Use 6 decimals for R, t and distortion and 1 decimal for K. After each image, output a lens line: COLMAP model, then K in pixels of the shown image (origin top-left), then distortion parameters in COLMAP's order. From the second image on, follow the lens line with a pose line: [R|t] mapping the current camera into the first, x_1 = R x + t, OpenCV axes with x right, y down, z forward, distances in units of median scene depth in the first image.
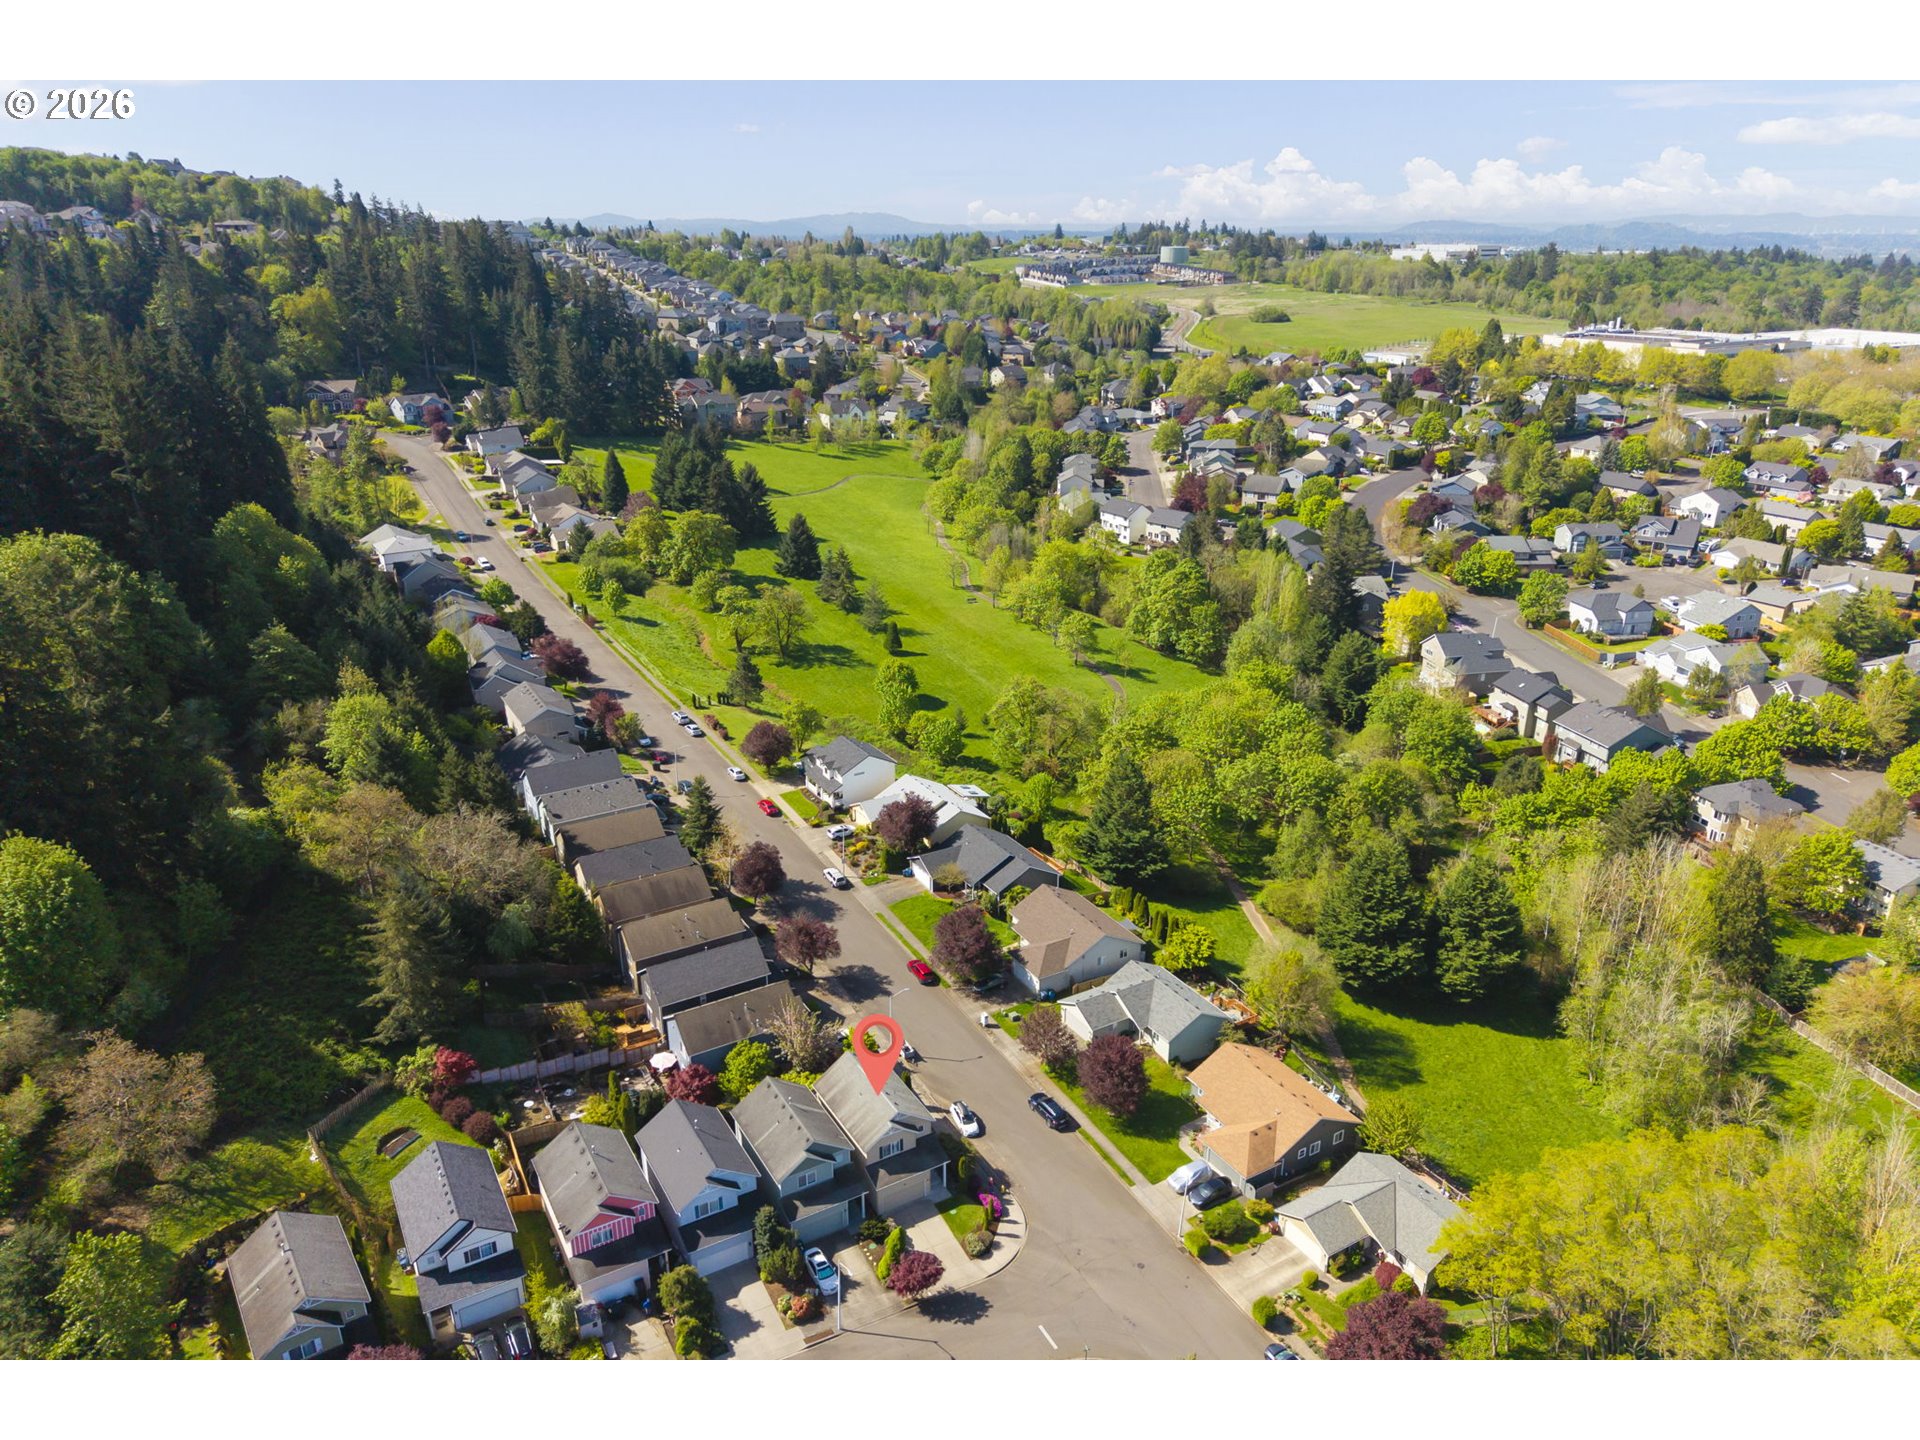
lens RADIAL K [[1278.4, 0, 960.0], [0, 1278.4, 720.0], [0, 0, 1]] dist [0.003645, -0.001332]
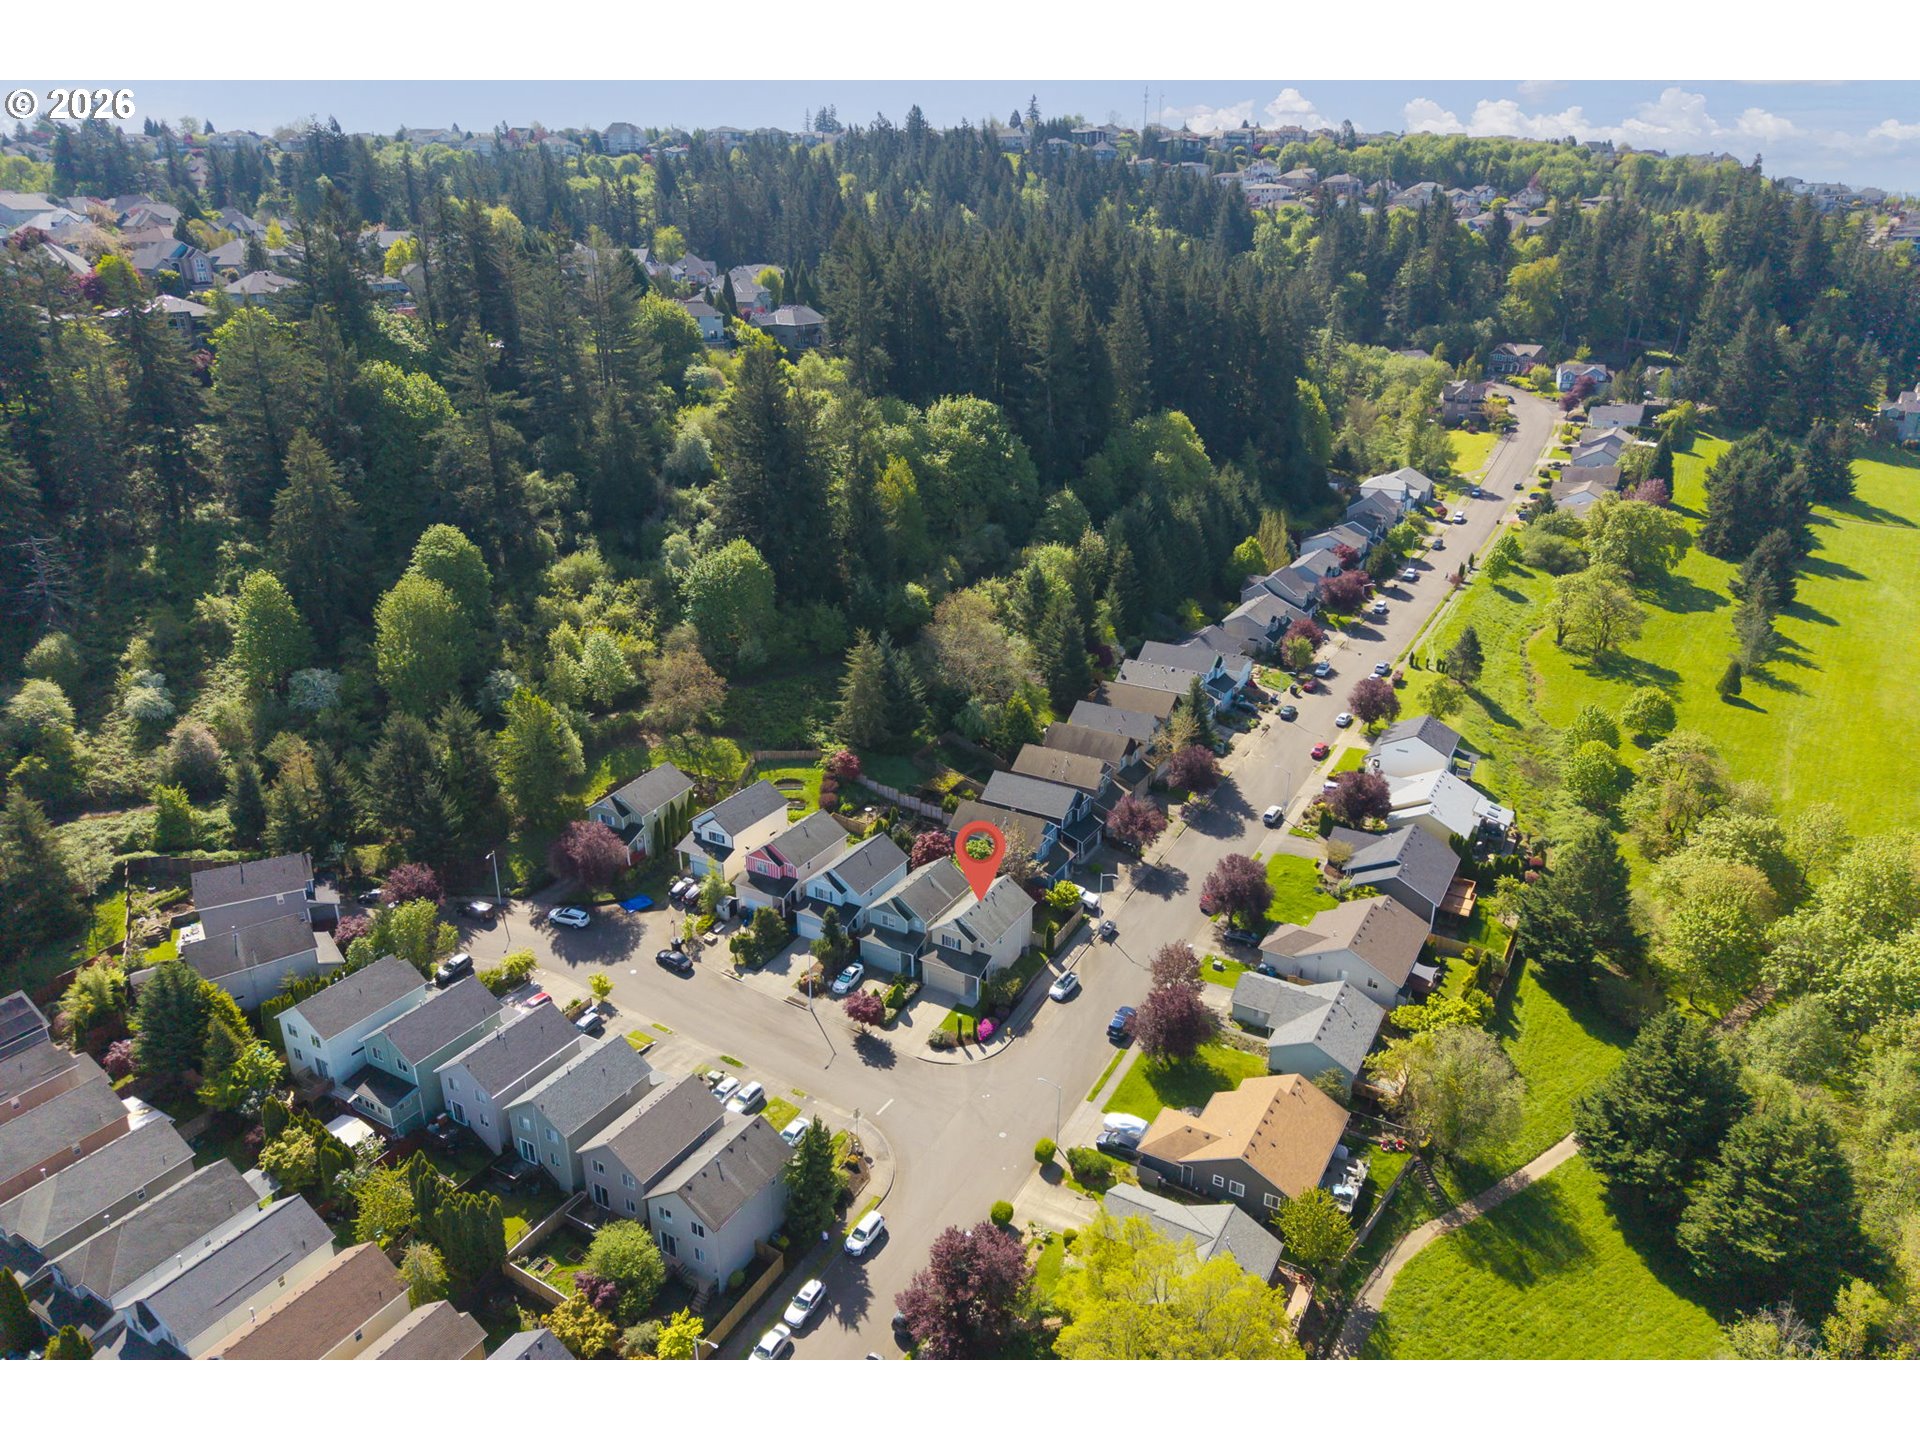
lens RADIAL K [[1278.4, 0, 960.0], [0, 1278.4, 720.0], [0, 0, 1]] dist [0.003645, -0.001332]
pose [[0.477275, 0.314816, -0.820426, 0.785559], [-0.305109, 0.934910, 0.181251, -0.074649], [0.824086, 0.163812, 0.542262, 0.284236]]
